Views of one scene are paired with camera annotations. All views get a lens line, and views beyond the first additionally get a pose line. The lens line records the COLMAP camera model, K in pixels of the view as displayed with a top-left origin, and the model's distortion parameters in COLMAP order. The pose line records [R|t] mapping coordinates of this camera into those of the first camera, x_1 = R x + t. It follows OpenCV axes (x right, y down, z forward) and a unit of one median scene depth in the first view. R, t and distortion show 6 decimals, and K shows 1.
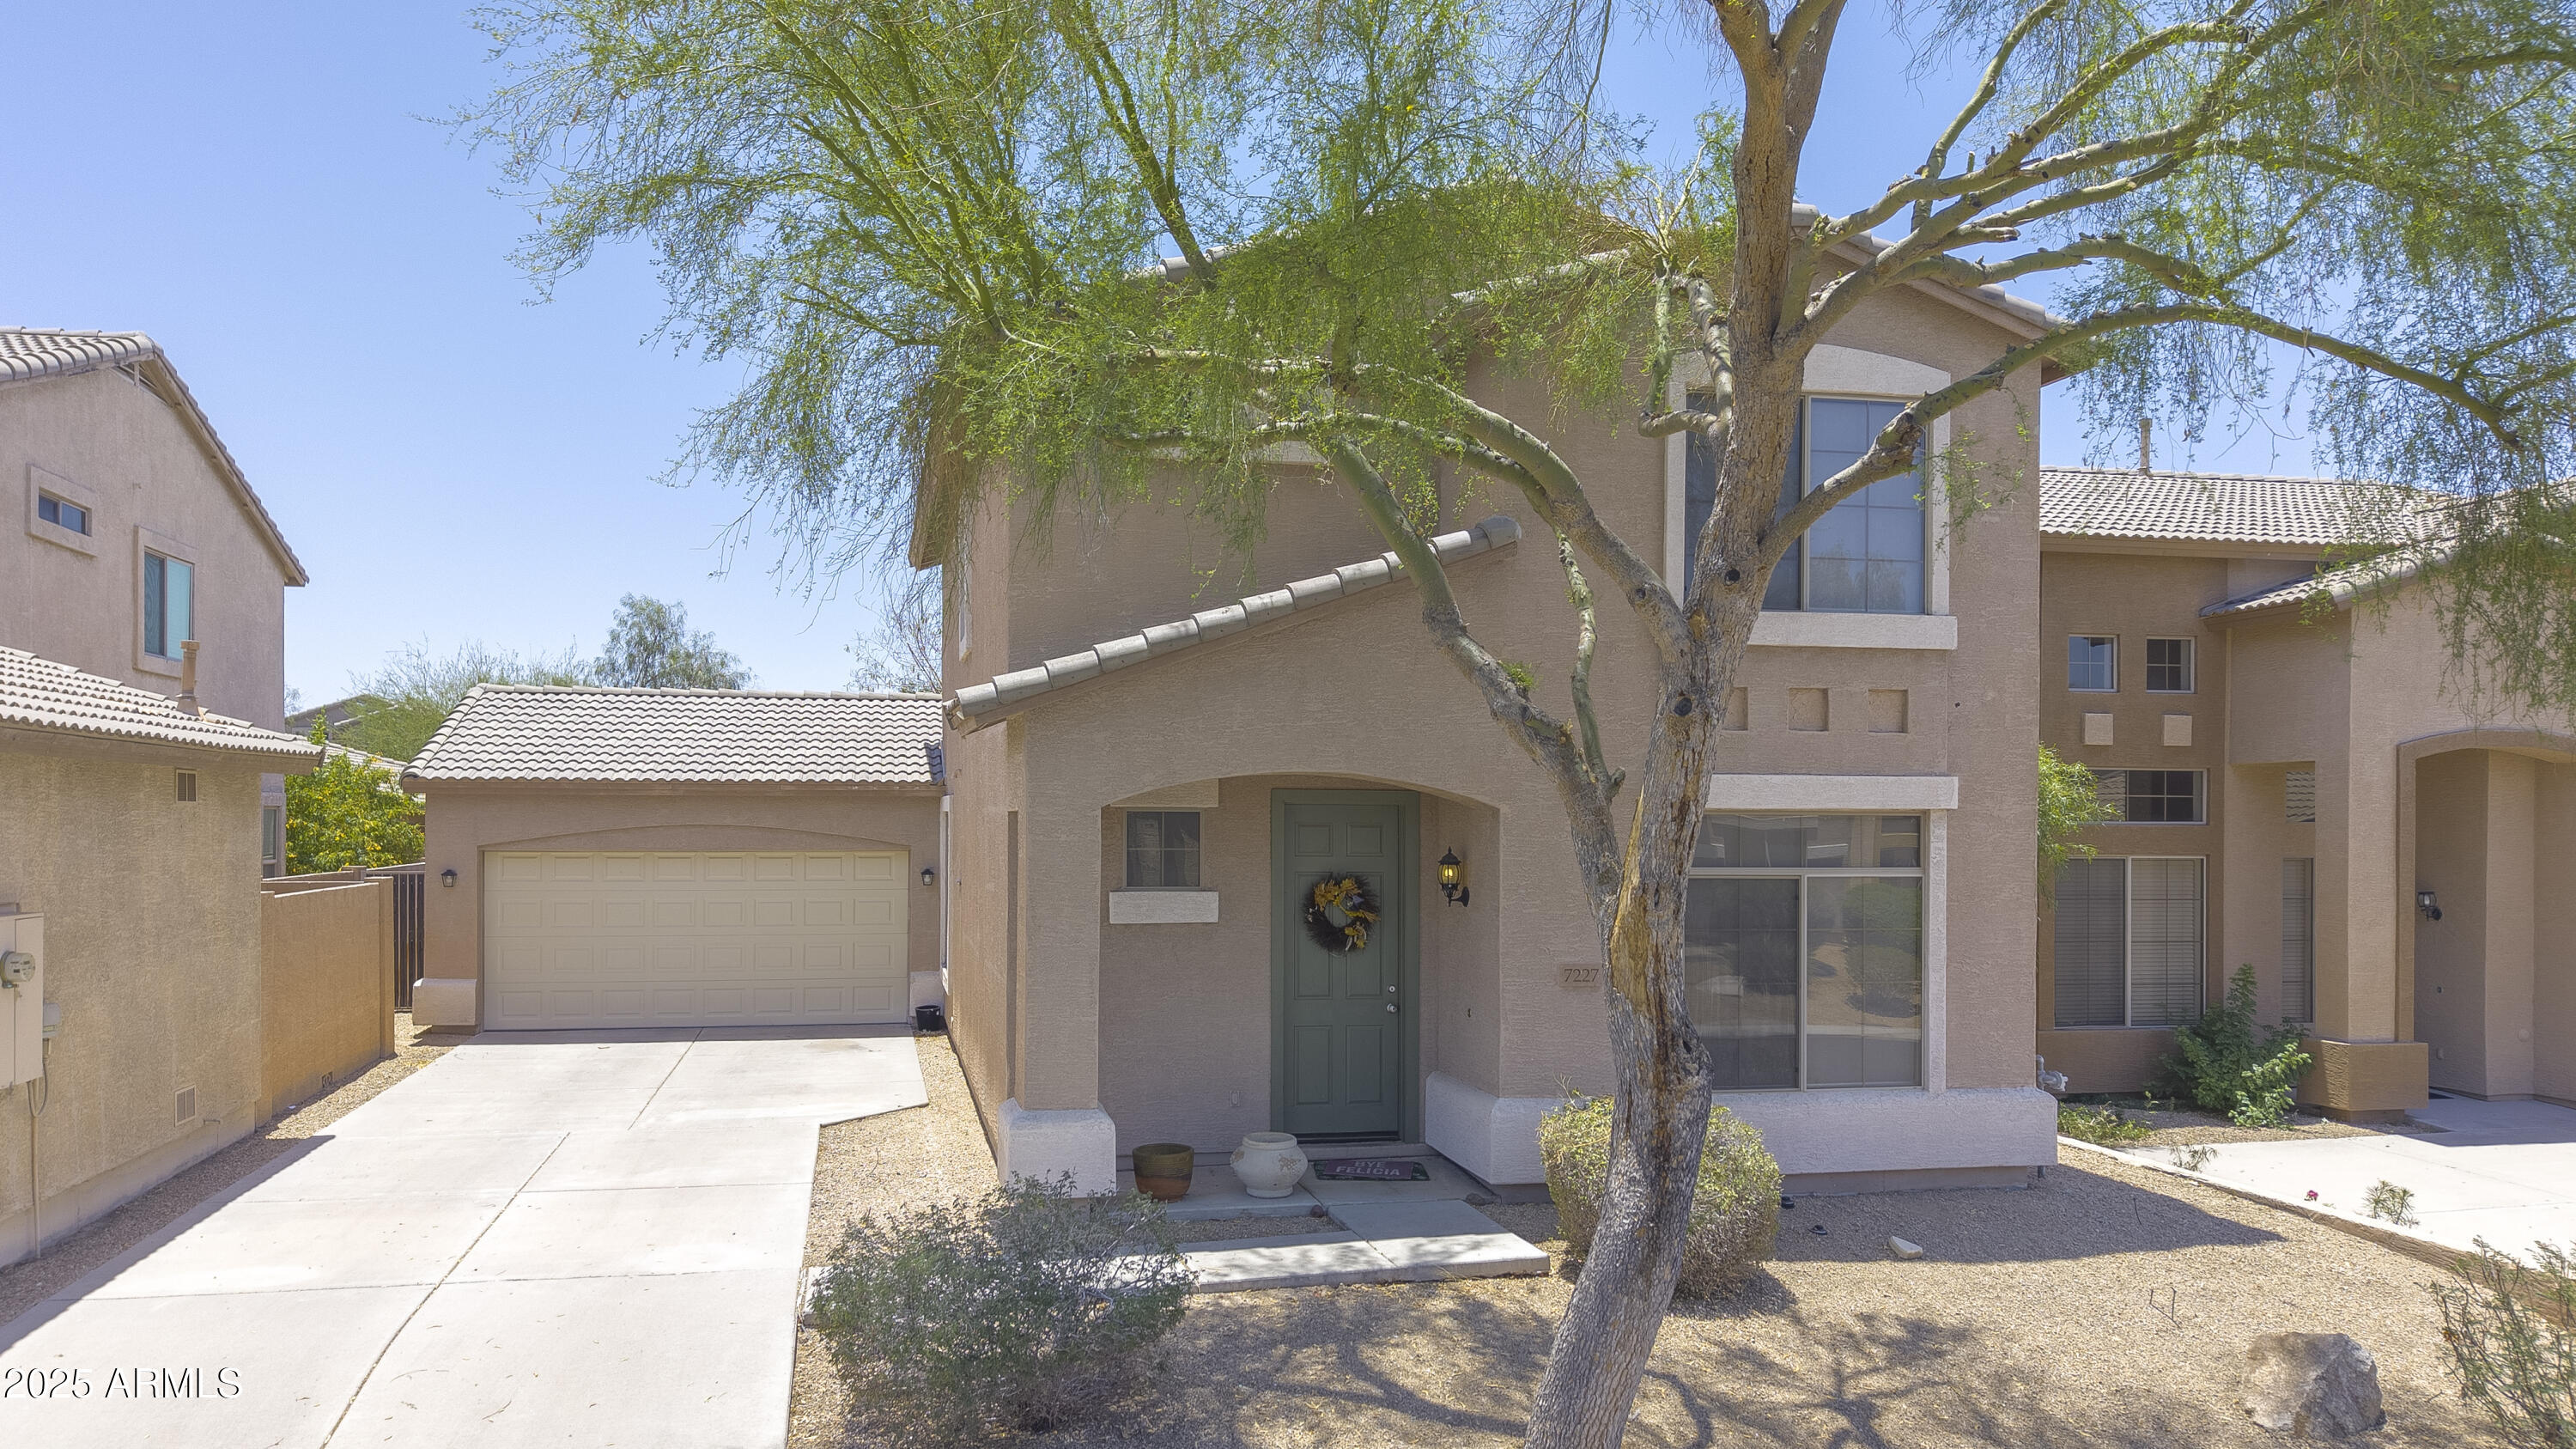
lens RADIAL K [[1698.9, 0, 1185.5], [0, 1698.9, 788.8], [0, 0, 1]] dist [0.112971, -0.143577]
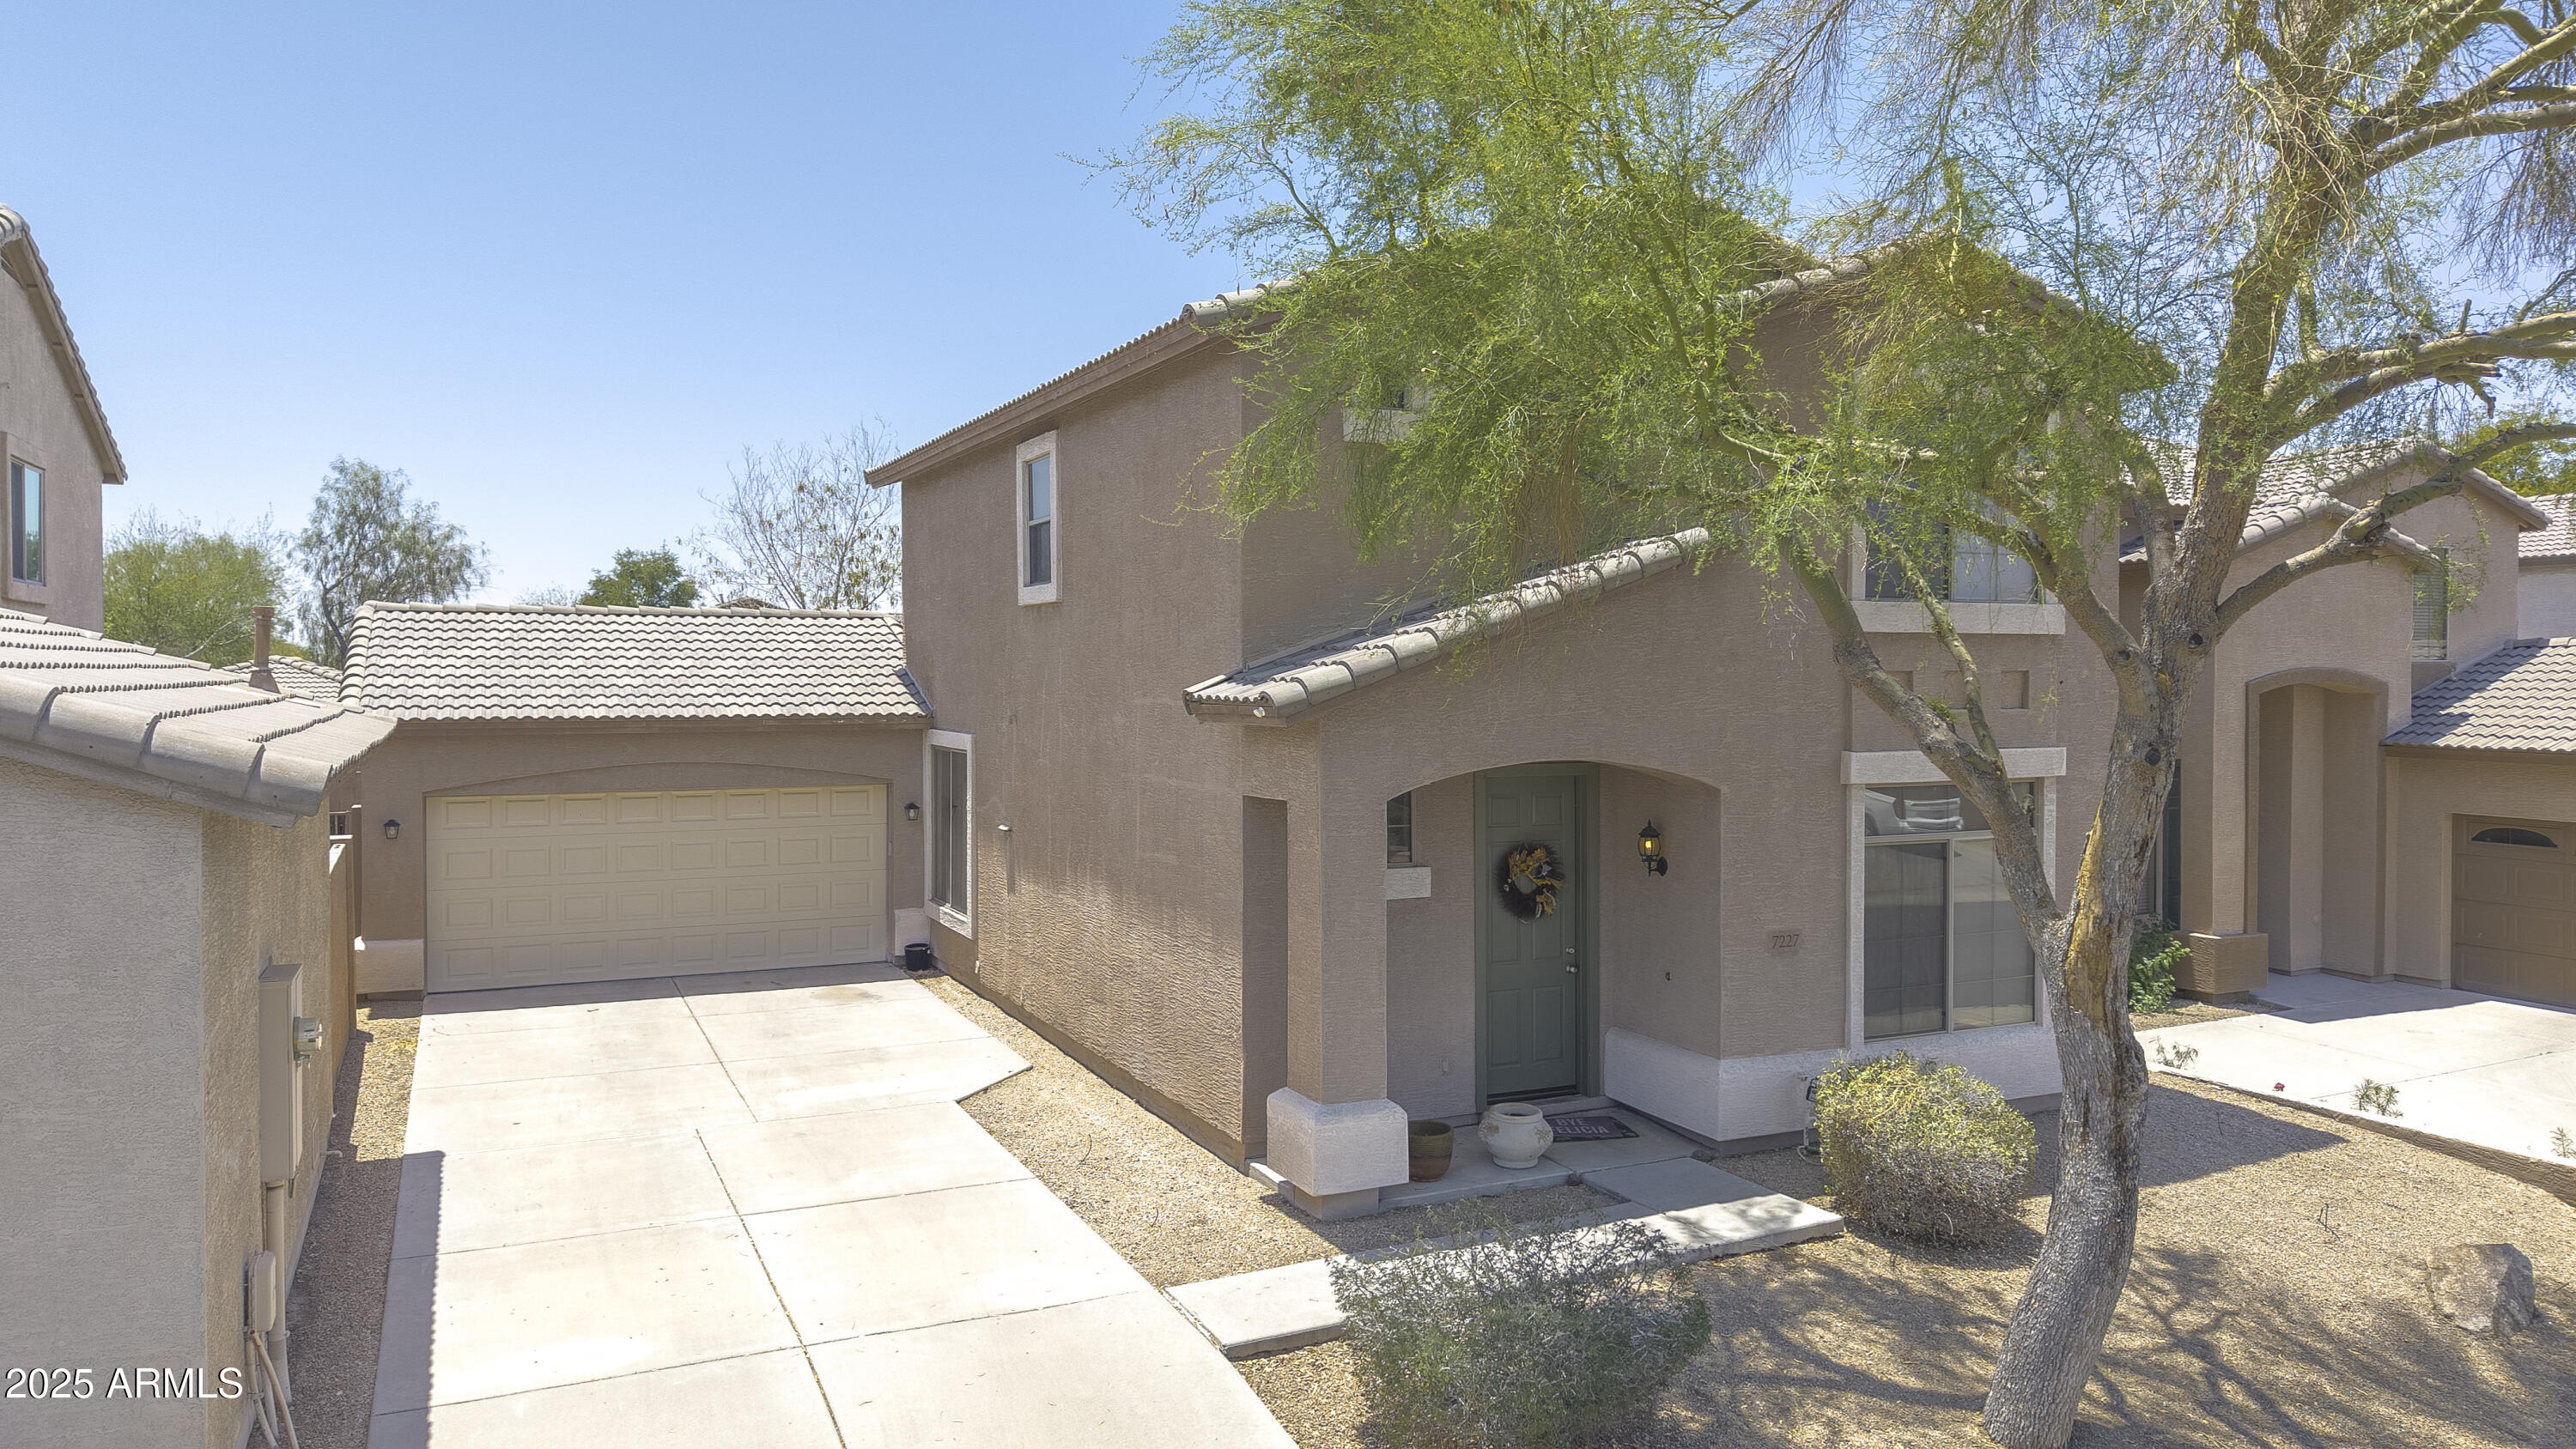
lens RADIAL K [[1701.6, 0, 1257.5], [0, 1701.6, 698.9], [0, 0, 1]] dist [0.051959, -0.078298]
pose [[0.970123, -0.008920, 0.242449, -0.337452], [0.000714, 0.999424, 0.033915, -0.077068], [-0.242612, -0.032728, 0.969571, 0.041174]]
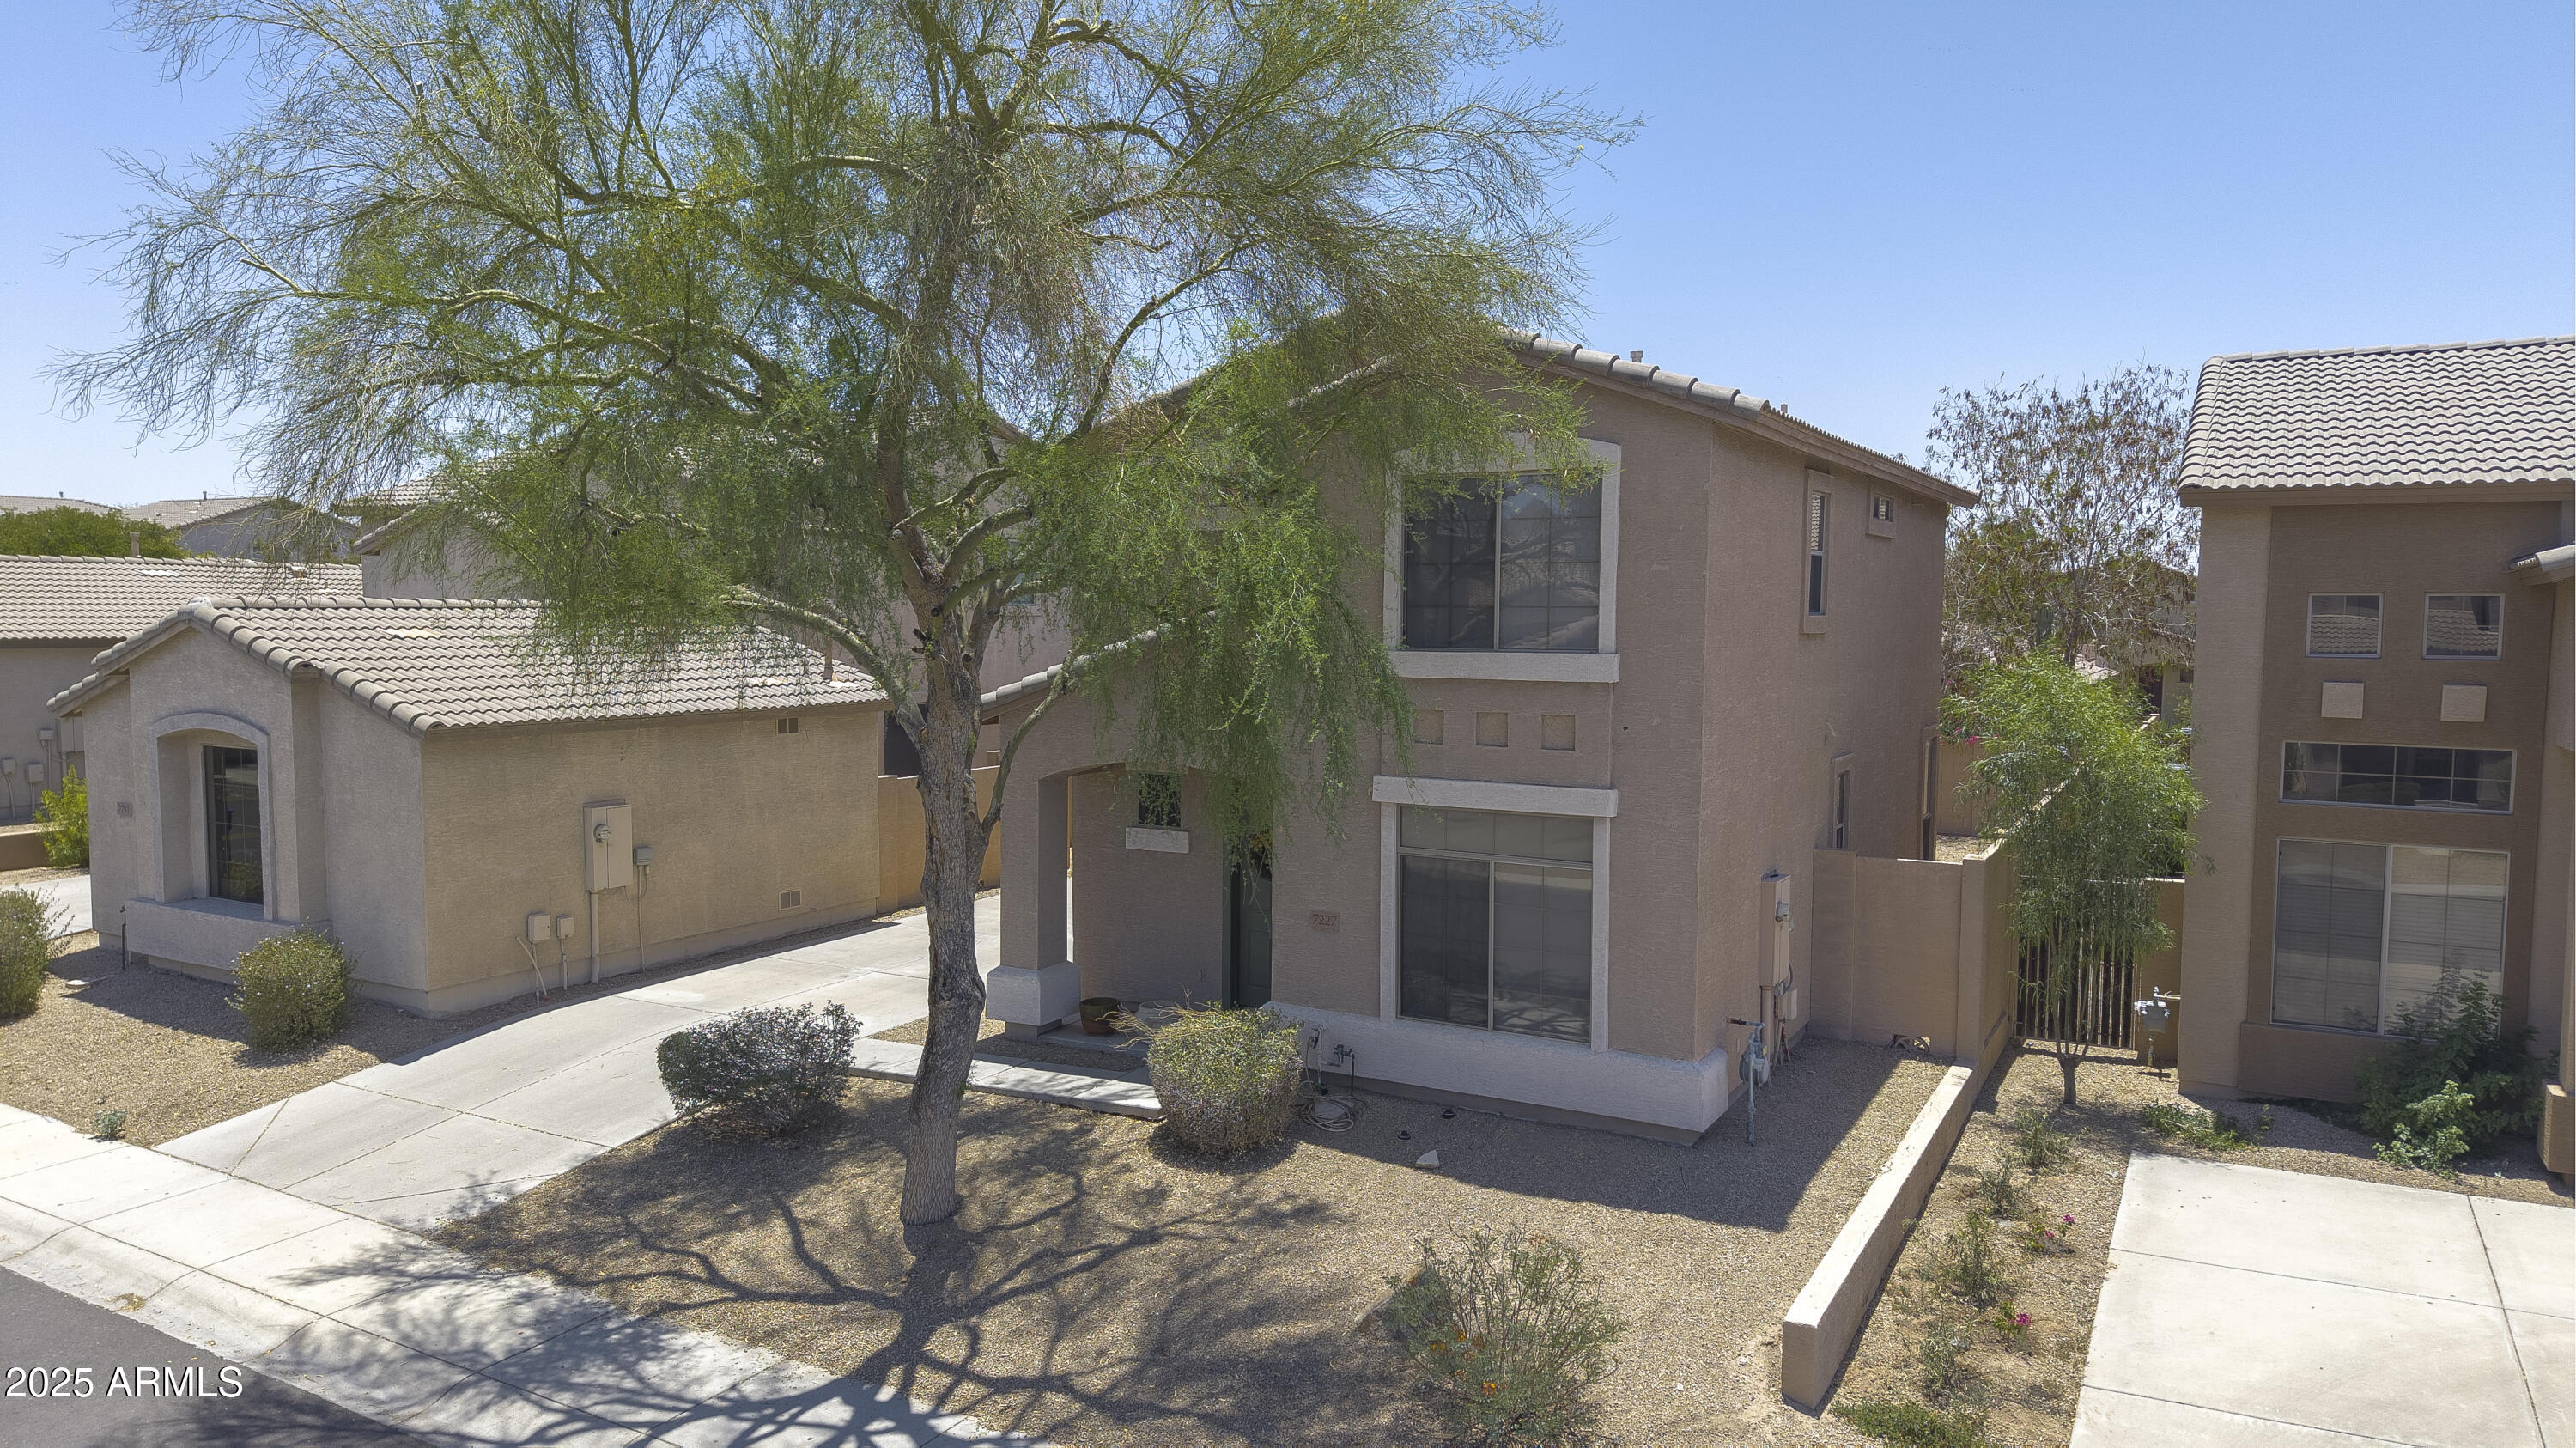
lens RADIAL K [[1606.4, 0, 1358.5], [0, 1606.4, 717.2], [0, 0, 1]] dist [0.068482, -0.059970]
pose [[0.773454, 0.041158, -0.632515, 1.003880], [0.009852, 0.996988, 0.076922, -0.143429], [0.633776, -0.065728, 0.770719, 0.044536]]
